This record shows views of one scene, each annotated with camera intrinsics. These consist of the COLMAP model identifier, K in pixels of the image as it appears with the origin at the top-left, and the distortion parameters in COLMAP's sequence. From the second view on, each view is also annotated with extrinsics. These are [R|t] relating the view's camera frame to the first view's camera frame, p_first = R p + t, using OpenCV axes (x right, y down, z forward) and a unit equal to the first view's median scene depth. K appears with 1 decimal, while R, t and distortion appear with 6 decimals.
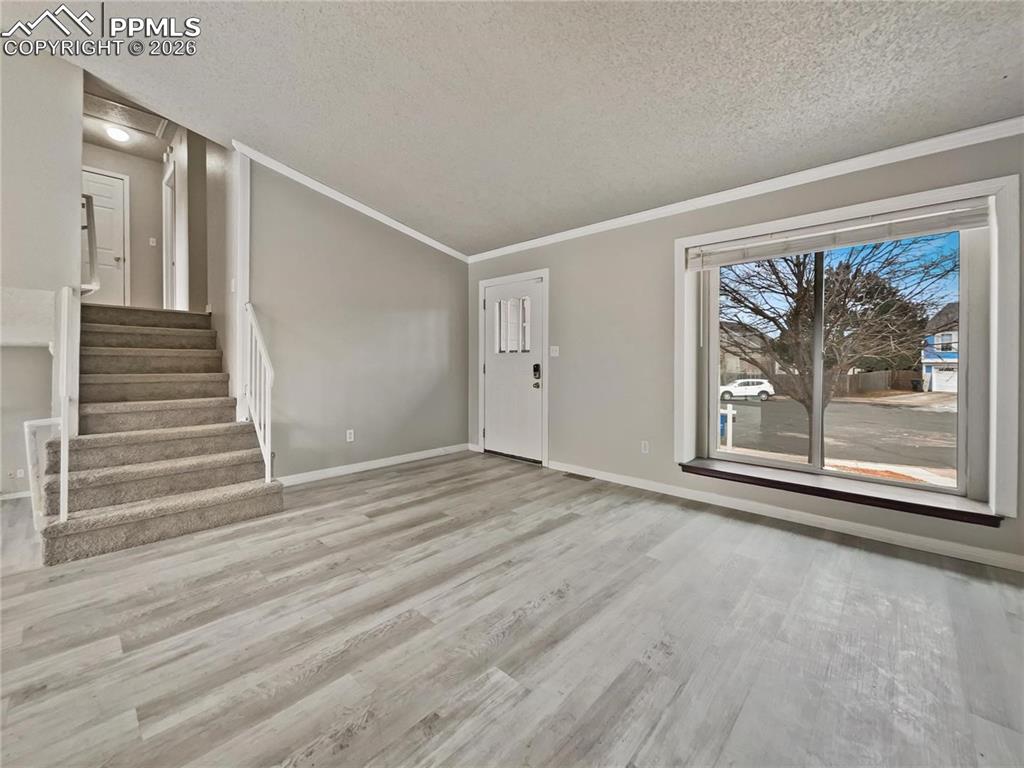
lens RADIAL K [[420.0, 0, 513.3], [0, 420.0, 360.6], [0, 0, 1]] dist [0.002716, 0.000644]
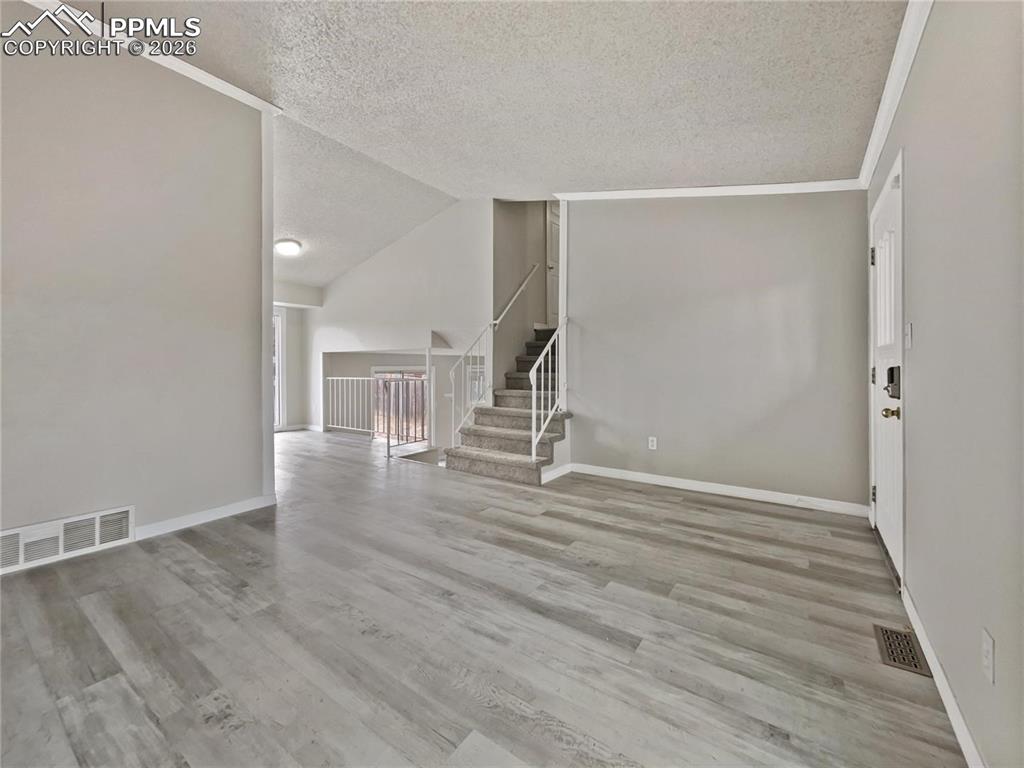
lens RADIAL K [[420.0, 0, 513.3], [0, 420.0, 360.6], [0, 0, 1]] dist [0.002716, 0.000644]
pose [[0.138187, -0.013516, -0.990314, 0.811022], [0.008027, 0.999889, -0.012526, 0.008159], [0.990374, -0.006219, 0.138280, 0.937155]]
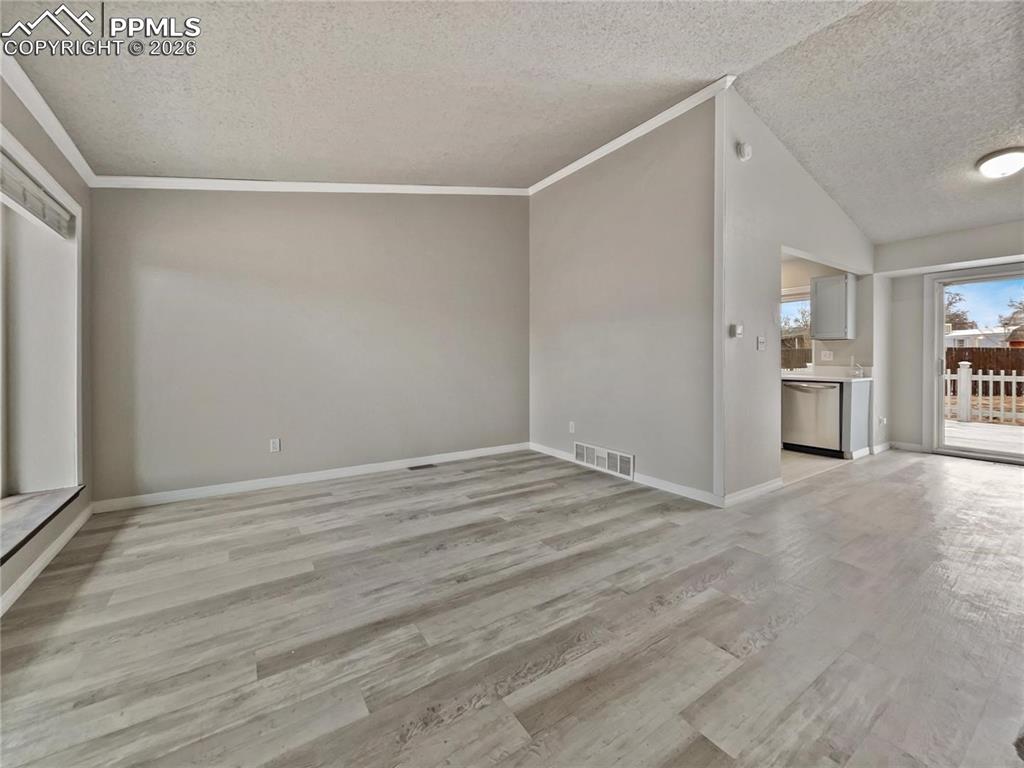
lens RADIAL K [[420.0, 0, 513.3], [0, 420.0, 360.6], [0, 0, 1]] dist [0.002716, 0.000644]
pose [[-0.973756, -0.002079, 0.227587, -0.299840], [-0.002248, 0.999997, -0.000486, 0.008467], [-0.227585, -0.000985, -0.973758, 1.712924]]
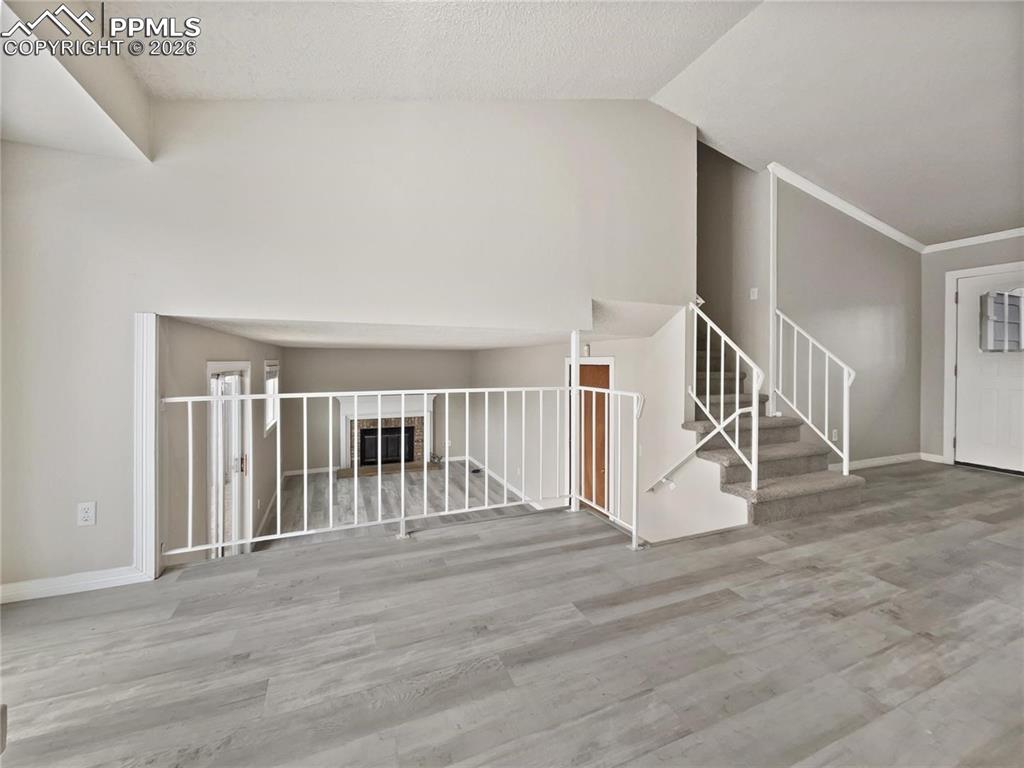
lens RADIAL K [[420.0, 0, 513.3], [0, 420.0, 360.6], [0, 0, 1]] dist [0.002716, 0.000644]
pose [[0.913844, -0.000851, -0.406064, -1.131489], [-0.000220, 0.999997, -0.002590, 0.002269], [0.406065, 0.002456, 0.913841, -0.394615]]
